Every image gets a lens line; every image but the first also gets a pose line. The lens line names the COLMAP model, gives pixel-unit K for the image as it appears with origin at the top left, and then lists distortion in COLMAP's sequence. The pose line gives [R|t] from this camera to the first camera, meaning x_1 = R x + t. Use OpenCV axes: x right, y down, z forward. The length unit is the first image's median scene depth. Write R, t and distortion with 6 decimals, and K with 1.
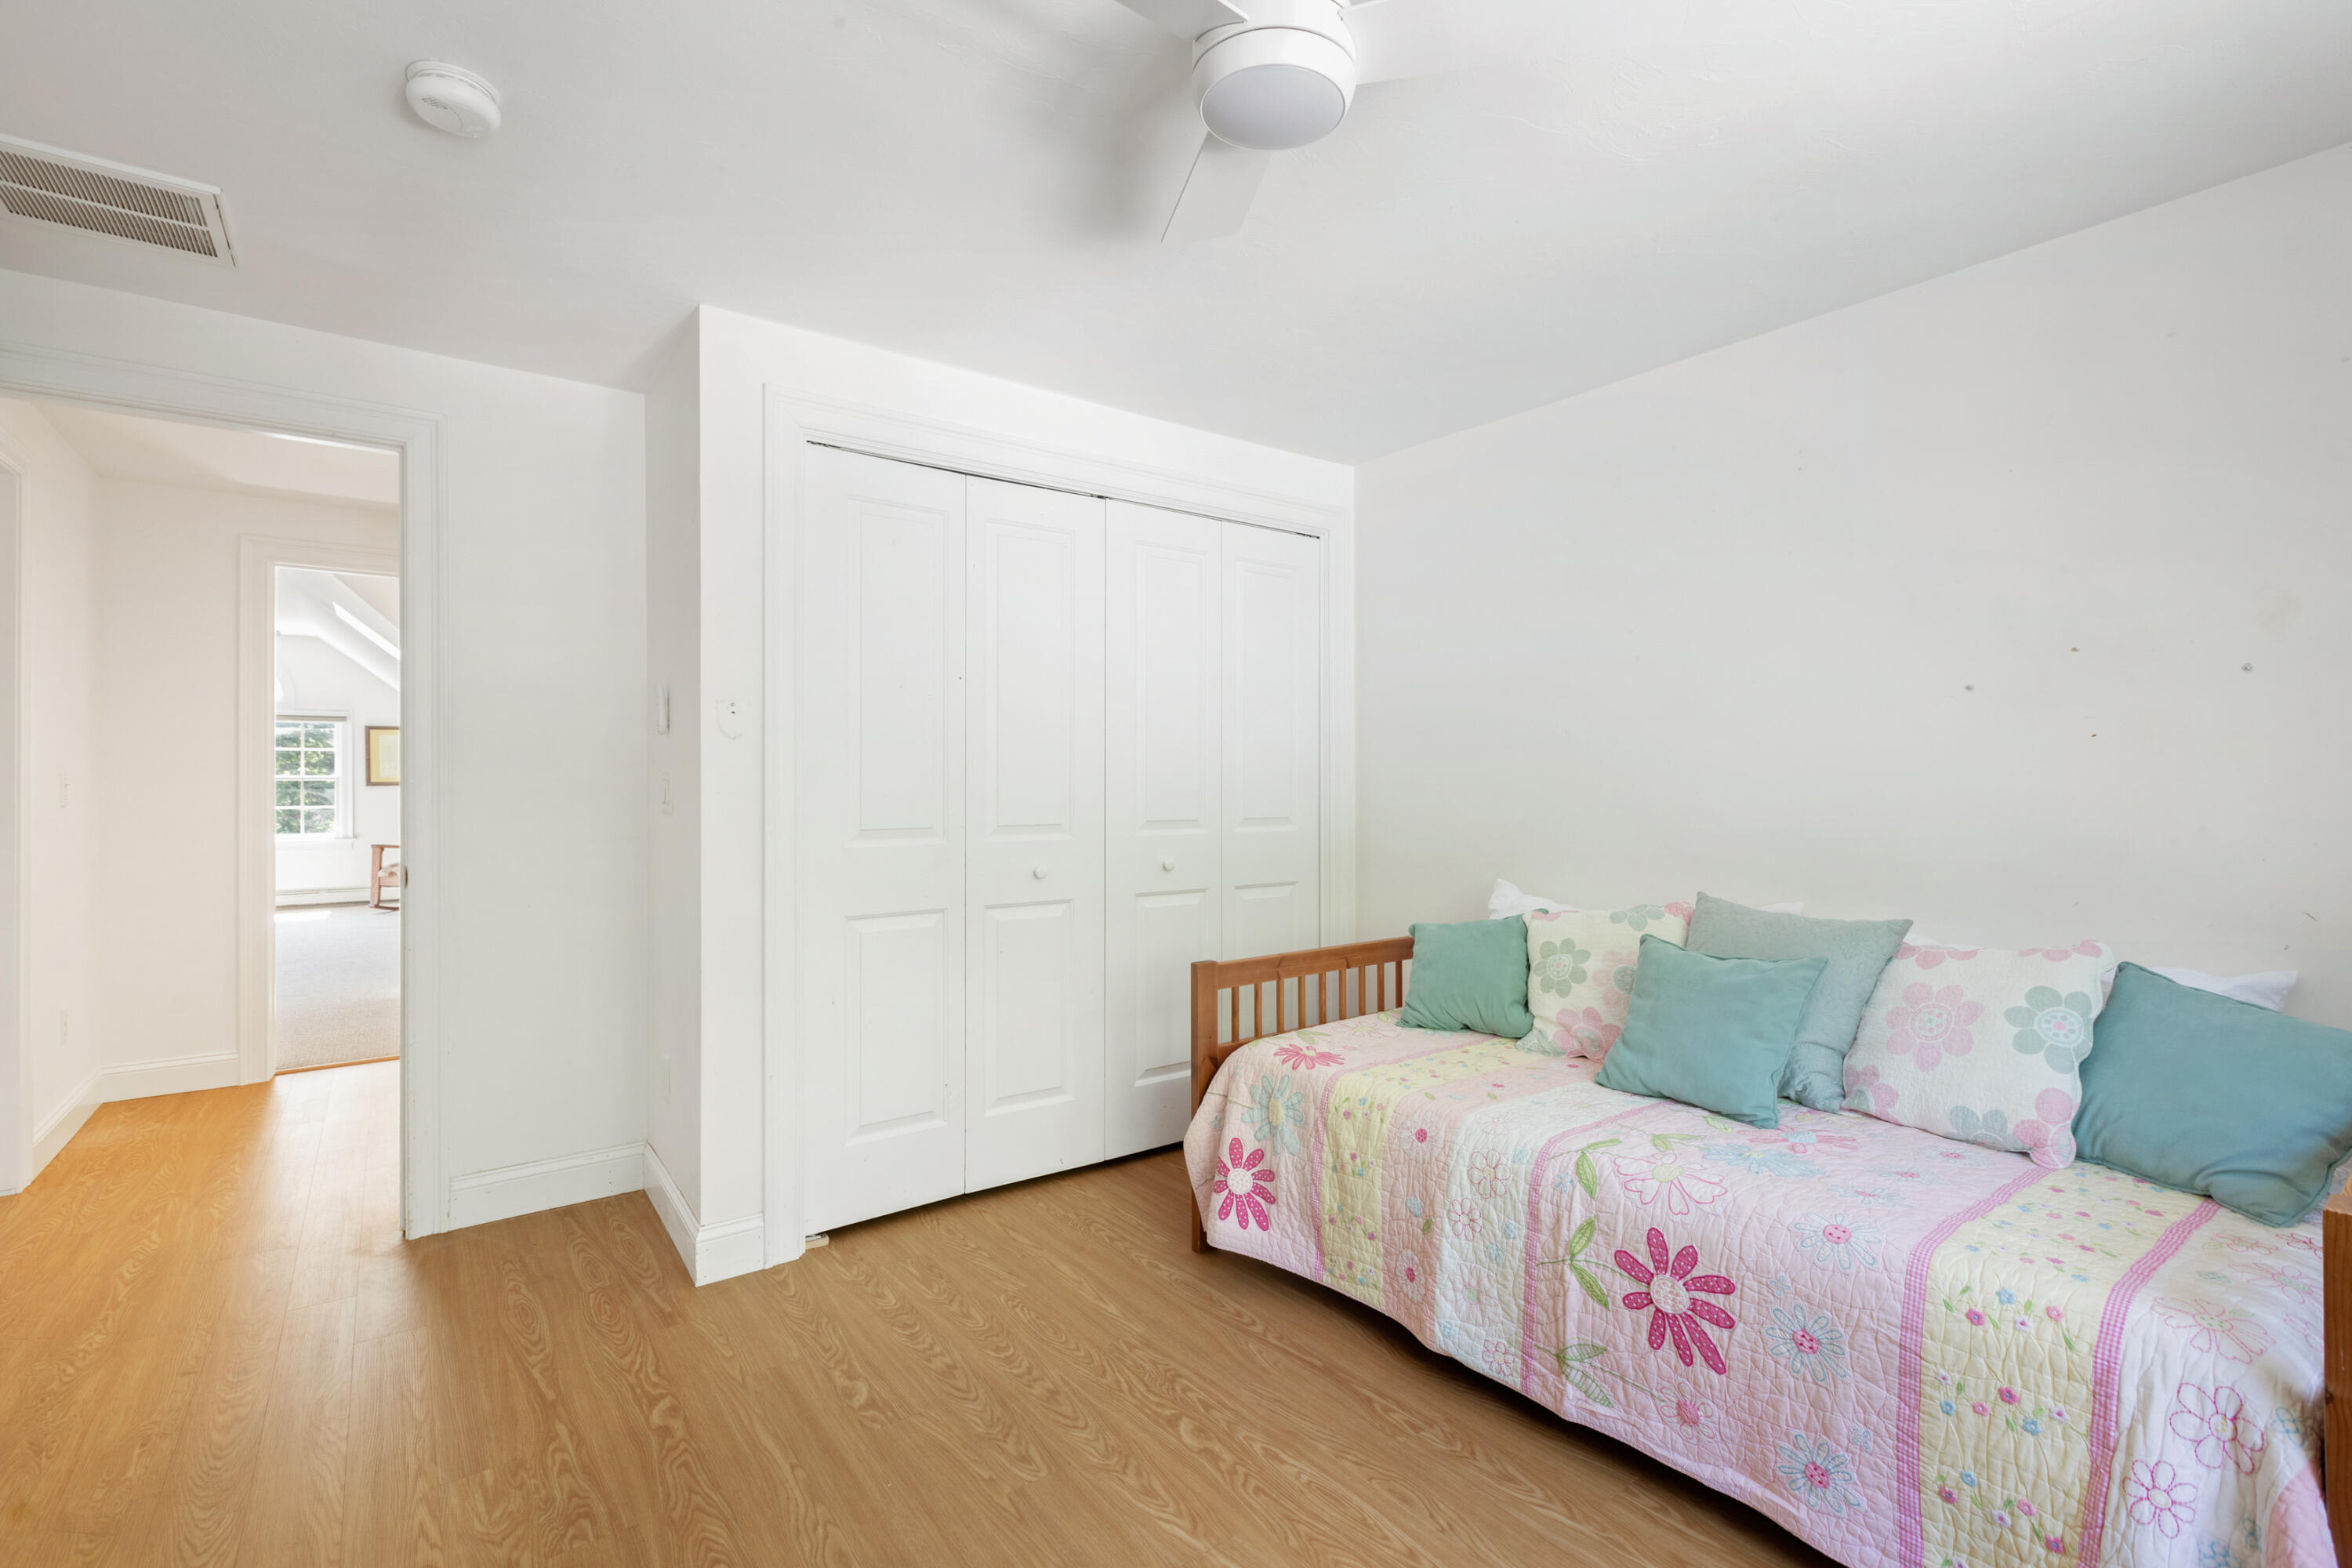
lens RADIAL K [[1059.2, 0, 1175.8], [0, 1059.2, 763.9], [0, 0, 1]] dist [0.018440, -0.007810]
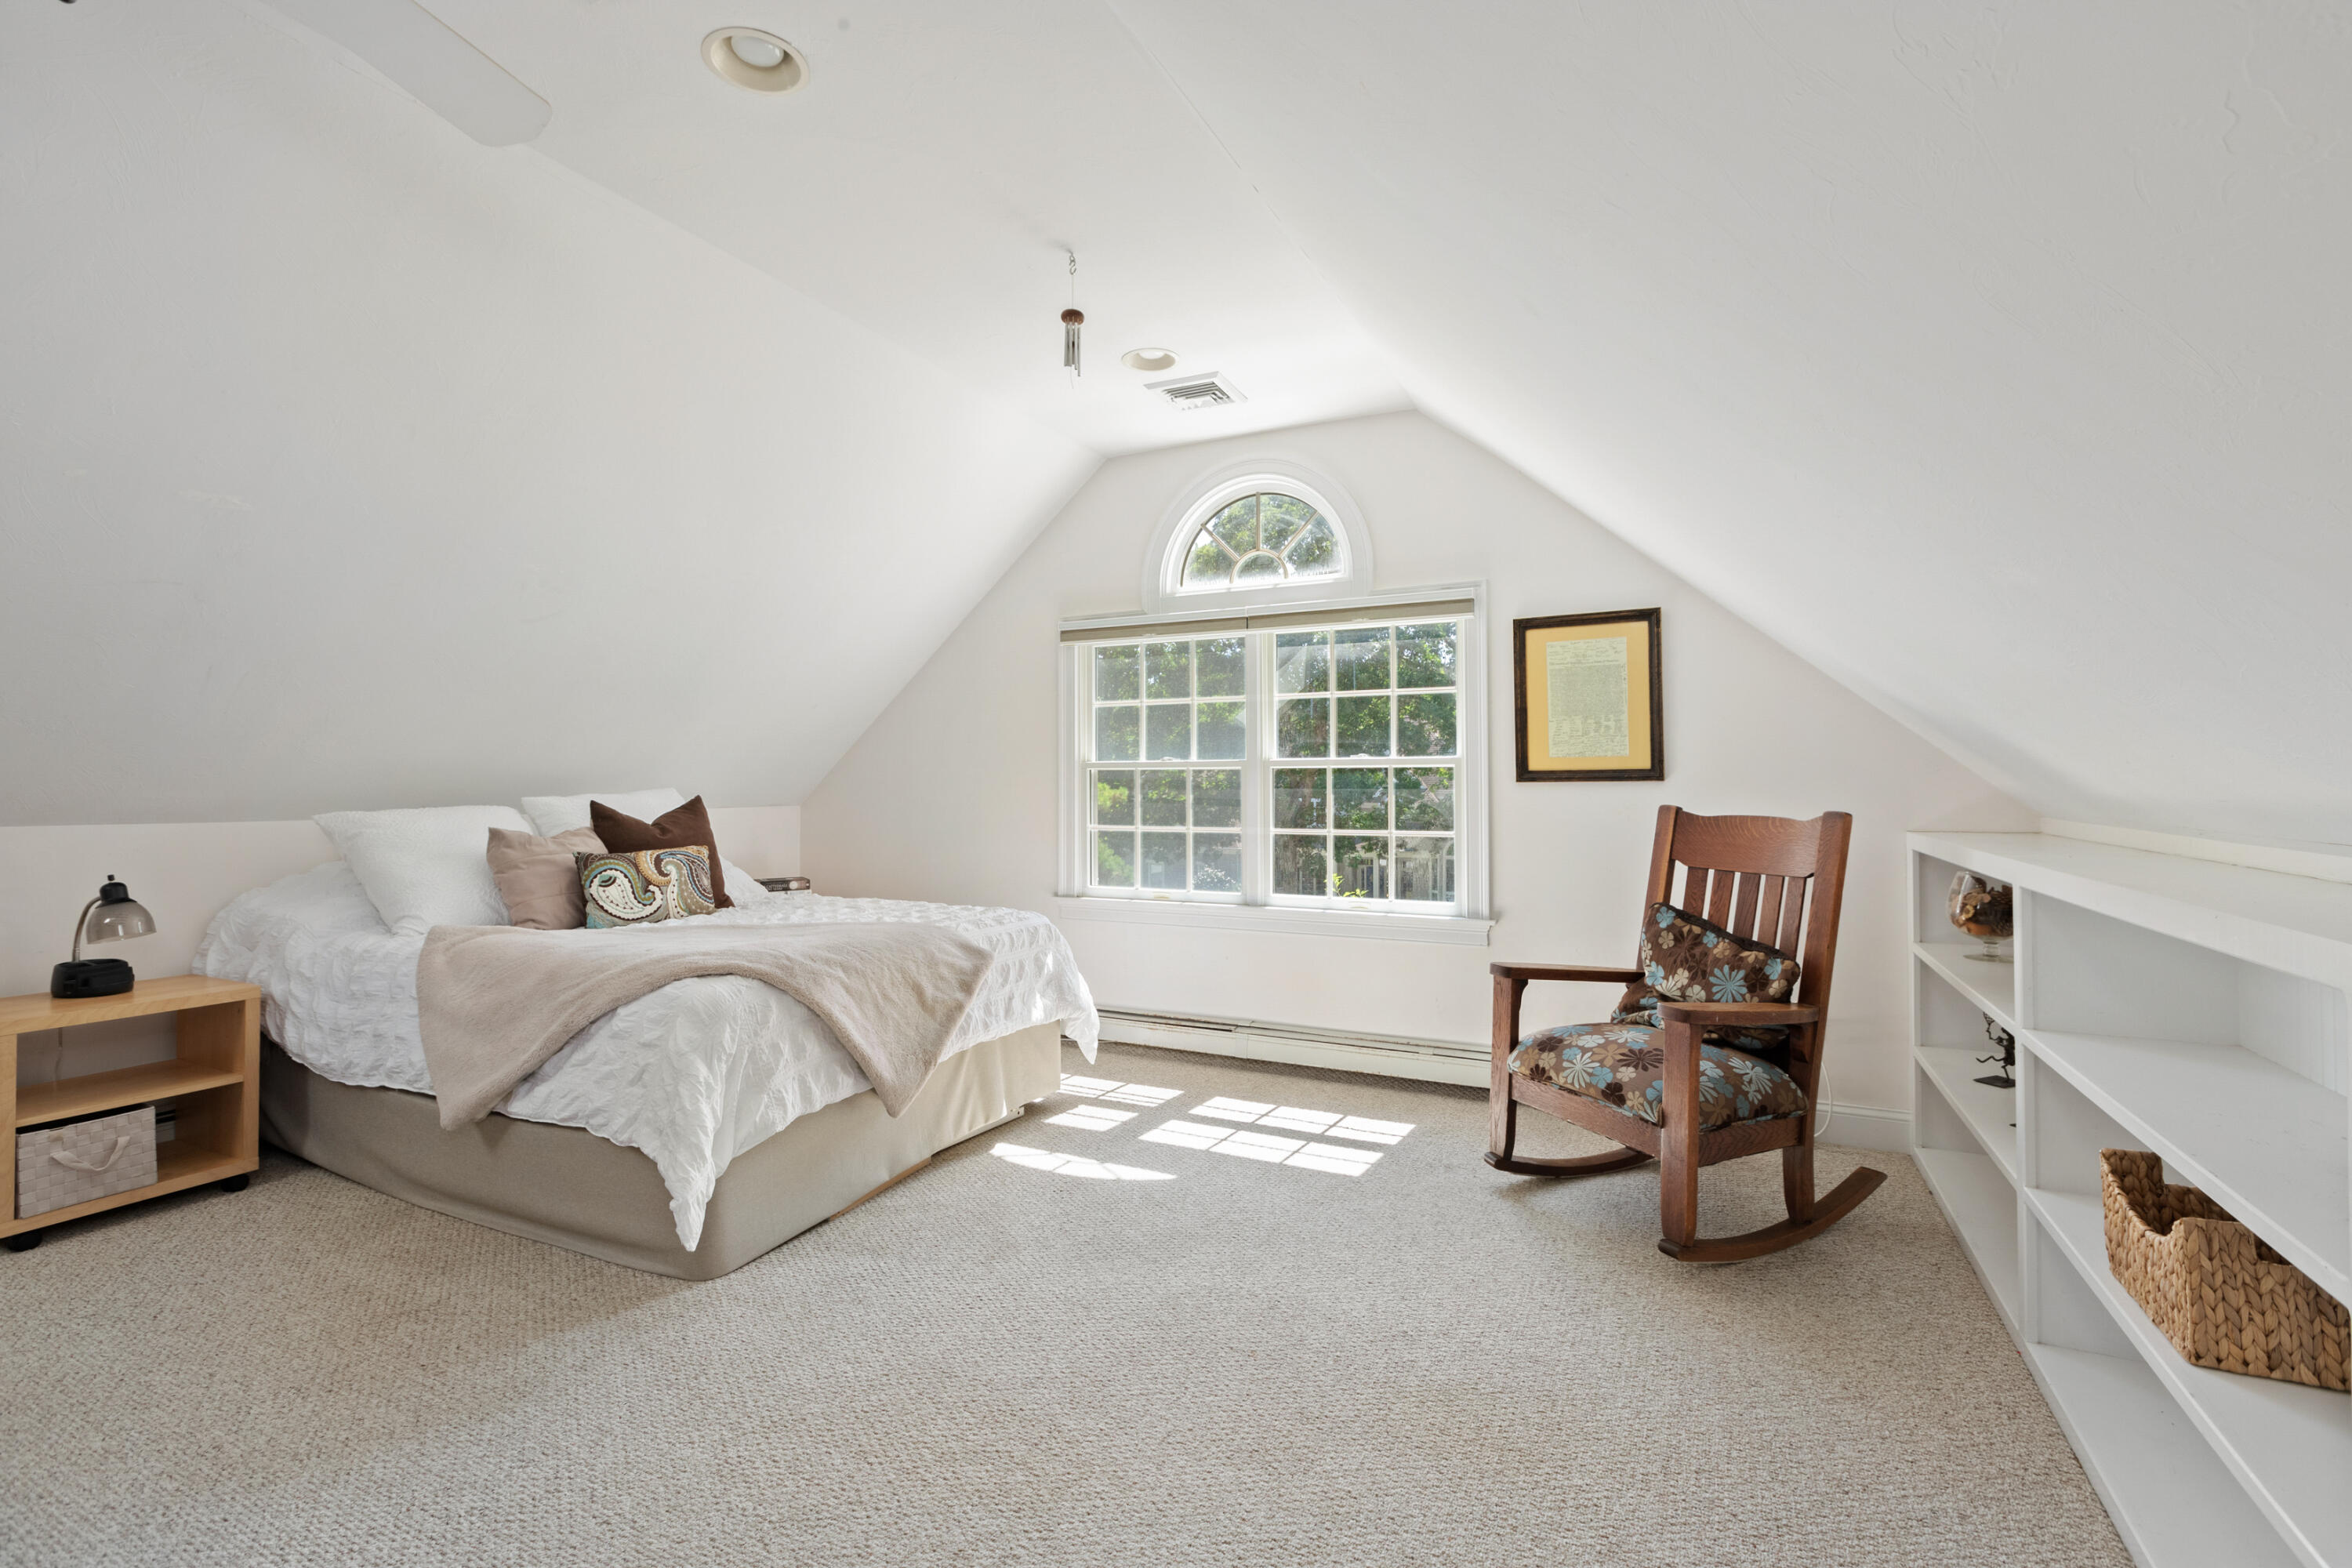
lens RADIAL K [[1059.2, 0, 1175.8], [0, 1059.2, 763.9], [0, 0, 1]] dist [0.018440, -0.007810]
pose [[0.453324, -0.003525, -0.891339, -0.487405], [0.003486, 0.999992, -0.002181, 0.015068], [0.891339, -0.002119, 0.453332, 0.733457]]
